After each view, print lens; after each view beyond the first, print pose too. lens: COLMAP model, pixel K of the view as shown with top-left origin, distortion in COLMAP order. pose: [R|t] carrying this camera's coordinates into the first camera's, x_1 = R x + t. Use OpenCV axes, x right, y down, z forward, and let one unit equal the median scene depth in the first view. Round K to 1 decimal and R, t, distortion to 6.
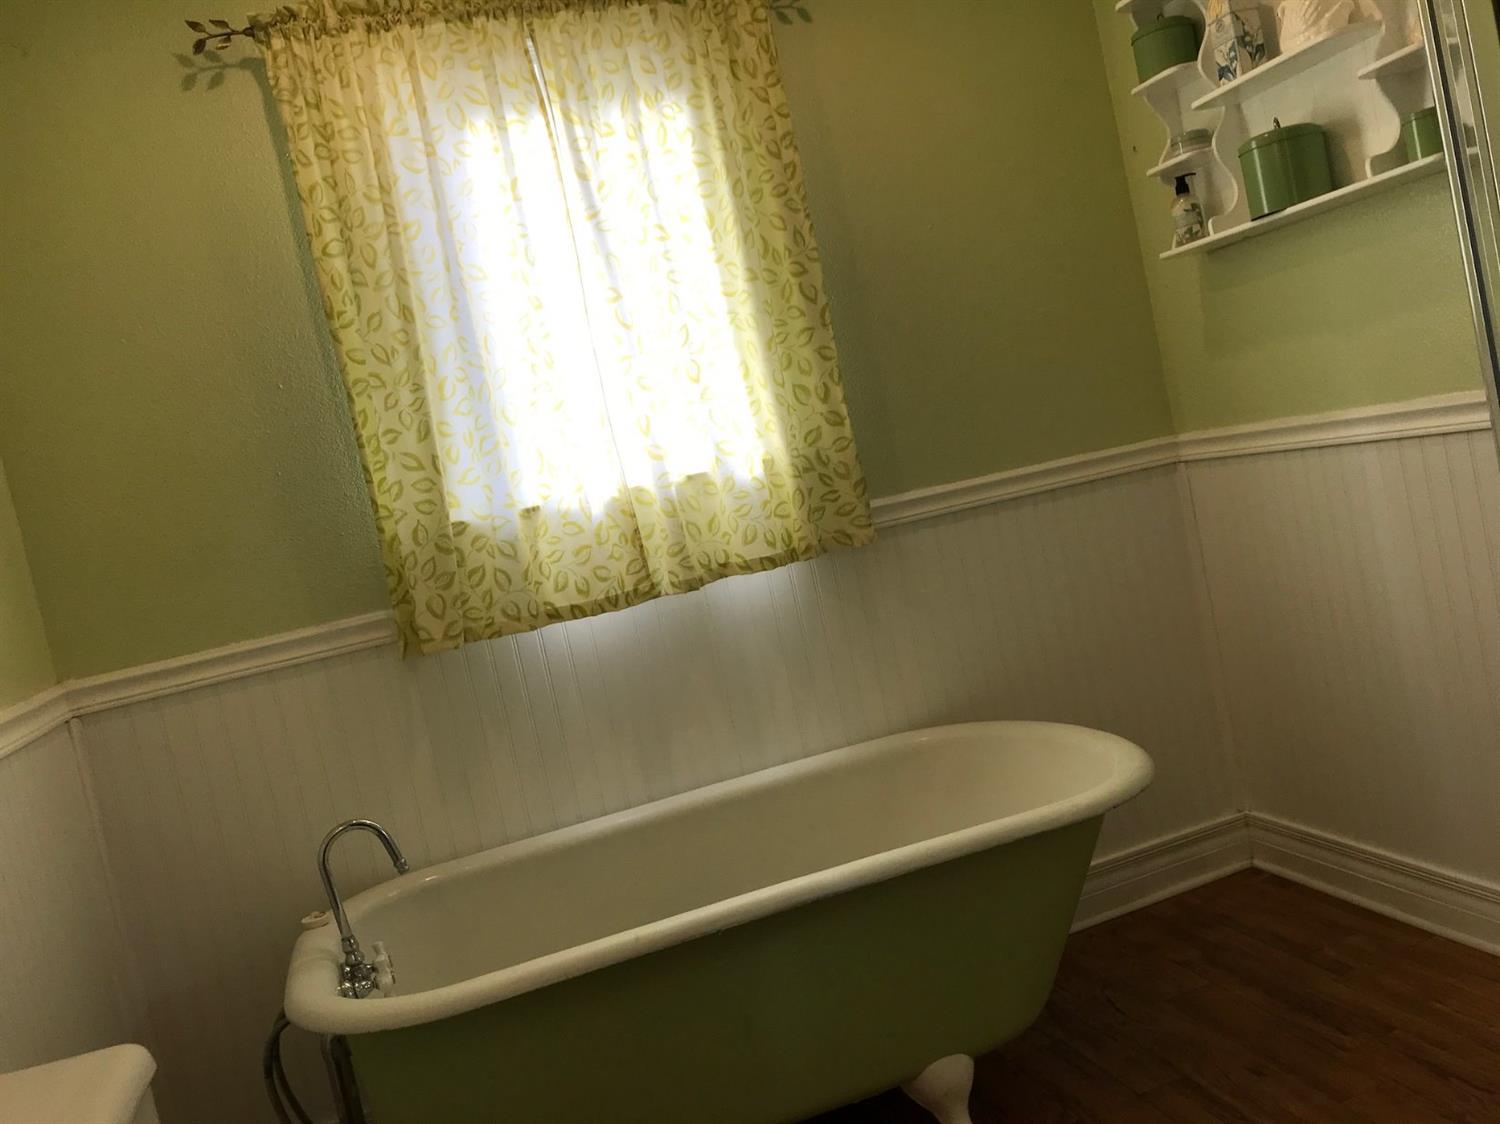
lens RADIAL K [[1230.2, 0, 749.6], [0, 1230.2, 552.5], [0, 0, 1]] dist [-0.000344, 0.002624]
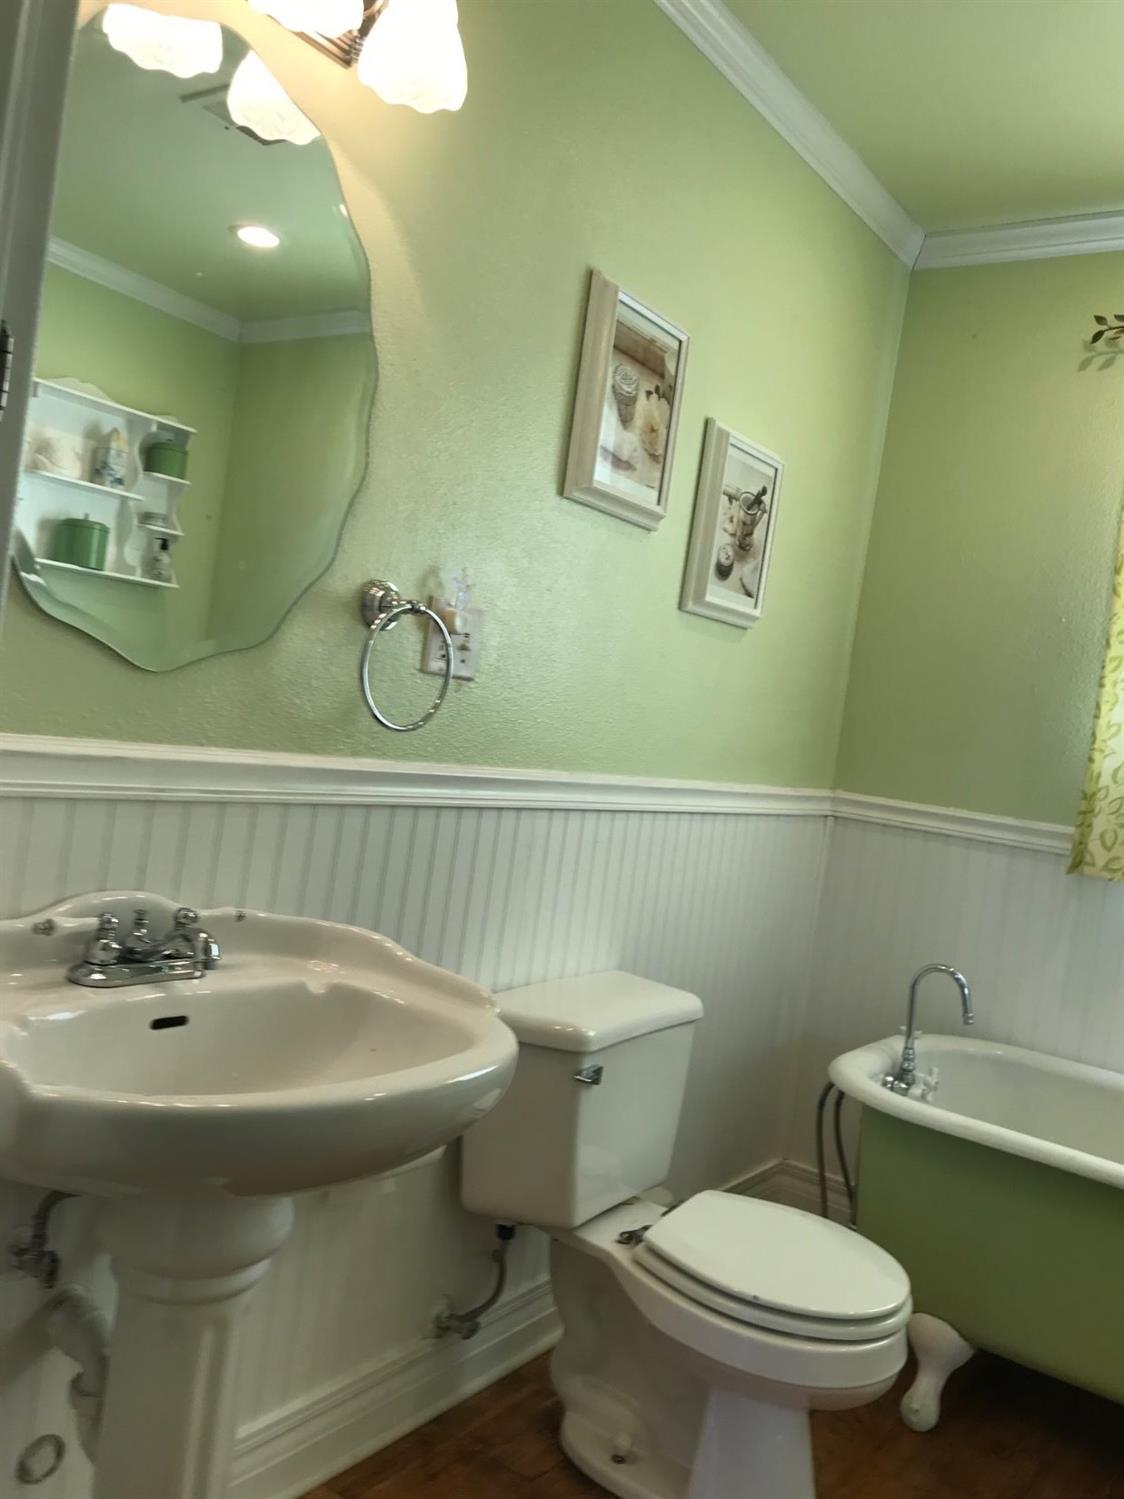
lens RADIAL K [[1229.4, 0, 562.0], [0, 1229.4, 749.5], [0, 0, 1]] dist [-0.000344, 0.002624]
pose [[0.556309, 0.307737, -0.771893, 0.309925], [-0.309767, 0.938745, 0.151006, -0.047823], [0.771080, 0.155101, 0.617559, -0.088424]]
